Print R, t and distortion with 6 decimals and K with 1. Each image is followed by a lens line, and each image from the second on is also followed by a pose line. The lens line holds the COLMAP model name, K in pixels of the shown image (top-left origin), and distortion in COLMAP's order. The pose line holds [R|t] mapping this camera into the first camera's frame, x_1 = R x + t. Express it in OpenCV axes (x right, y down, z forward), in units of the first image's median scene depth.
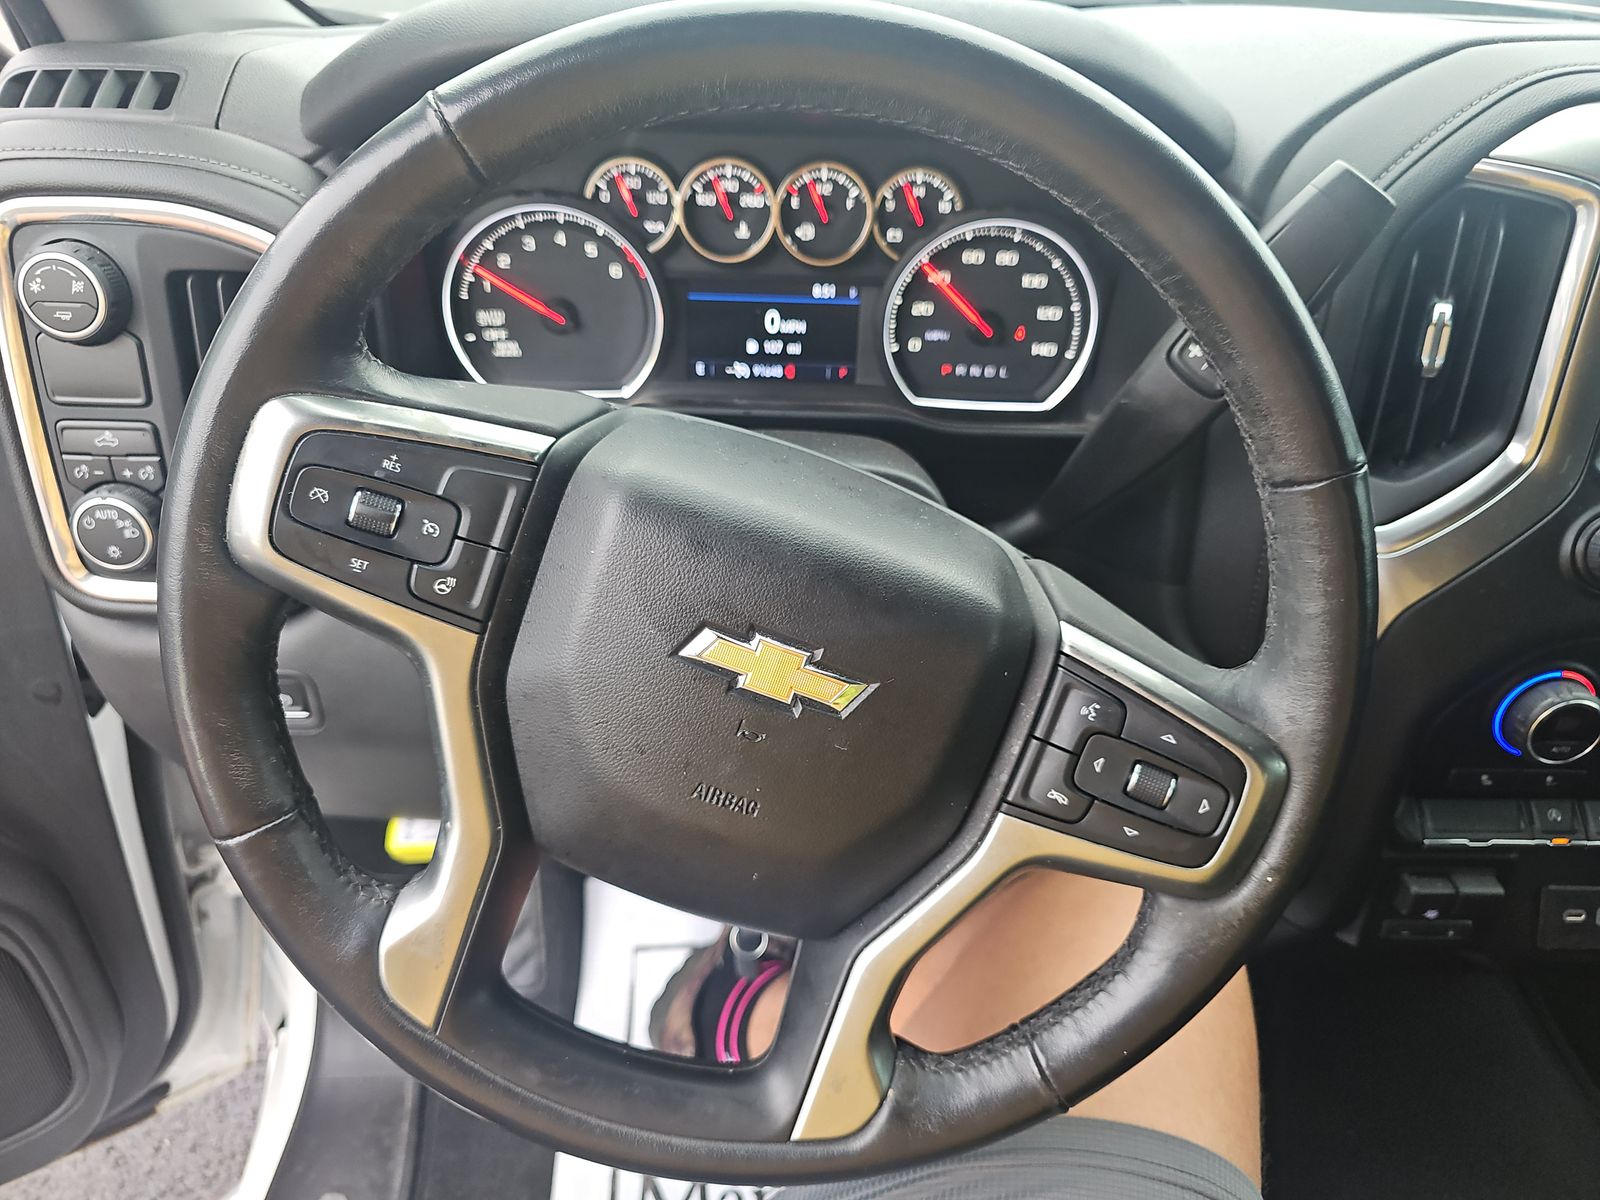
lens RADIAL K [[1056.0, 0, 800.0], [0, 1056.0, 600.0], [0, 0, 1]] dist [0.009991, -0.007454]
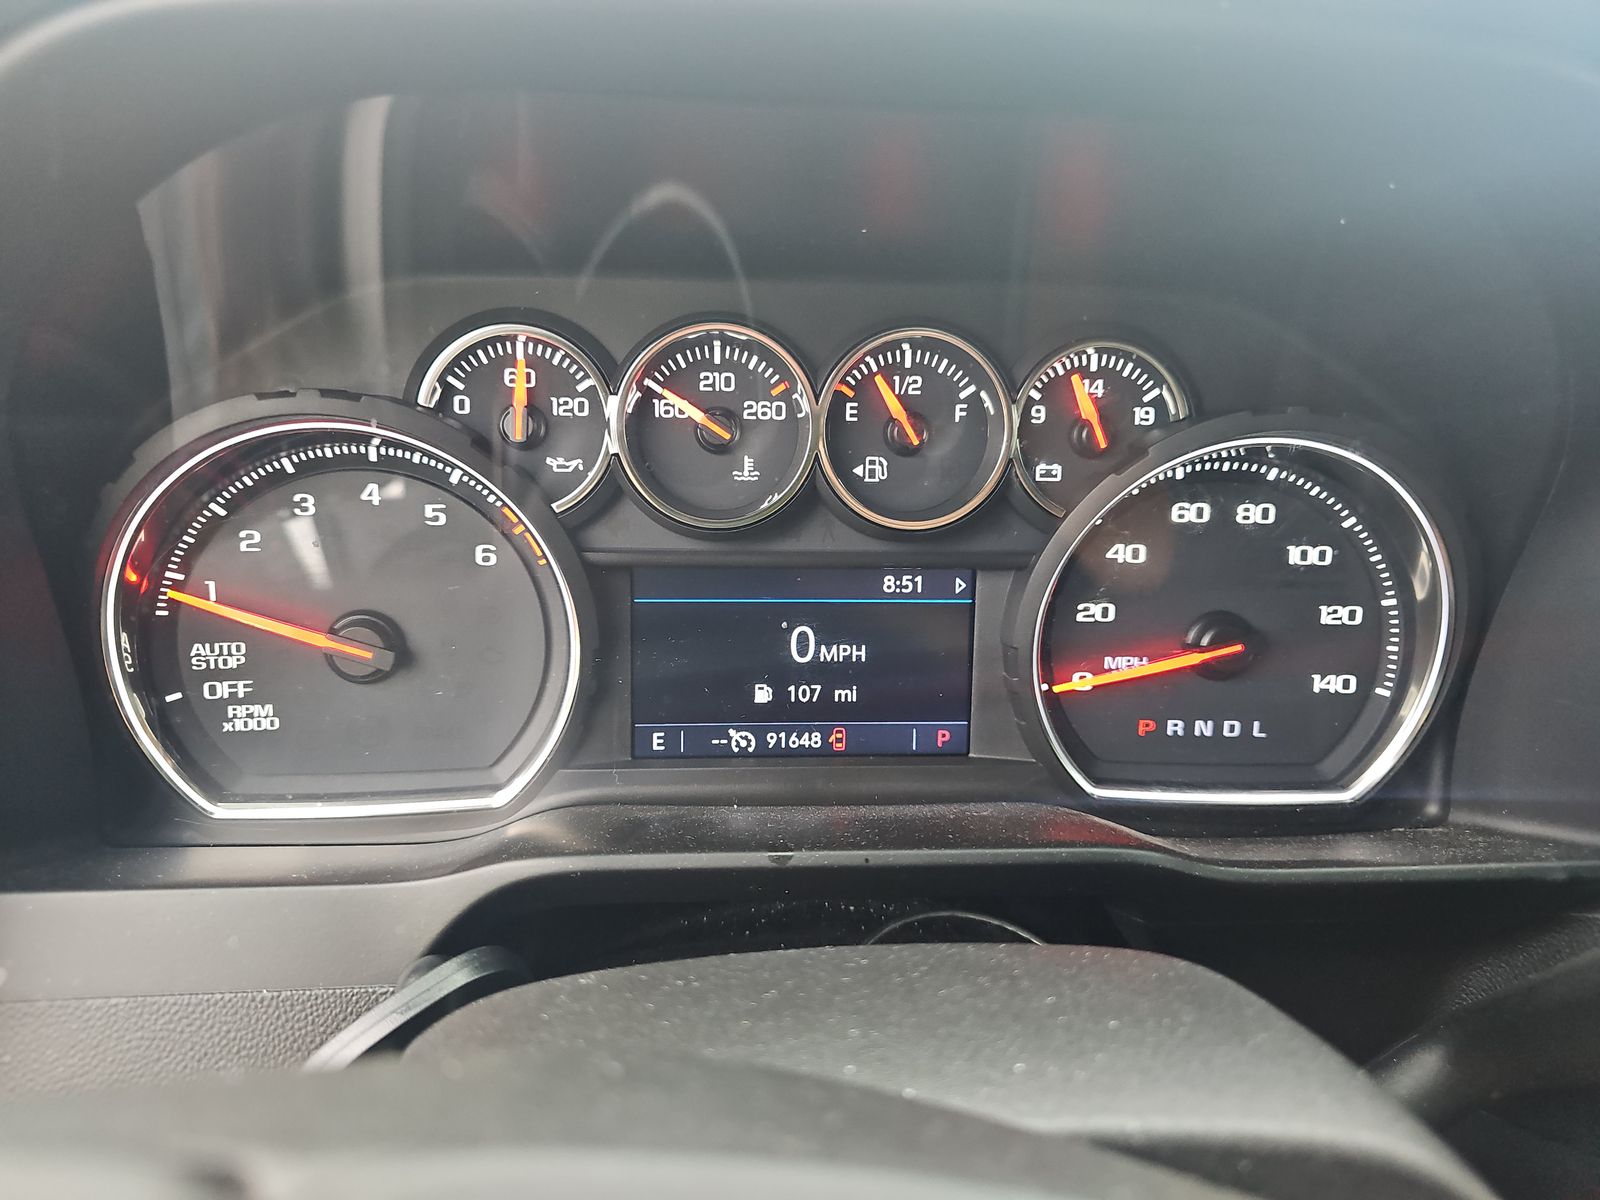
lens RADIAL K [[1068.3, 0, 800.0], [0, 1068.3, 600.0], [0, 0, 1]] dist [0.127350, -0.000982]
pose [[0.998589, -0.026436, 0.046048, -0.051530], [0.038895, 0.954566, -0.295451, -0.135138], [-0.036145, 0.296825, 0.954248, 0.515682]]
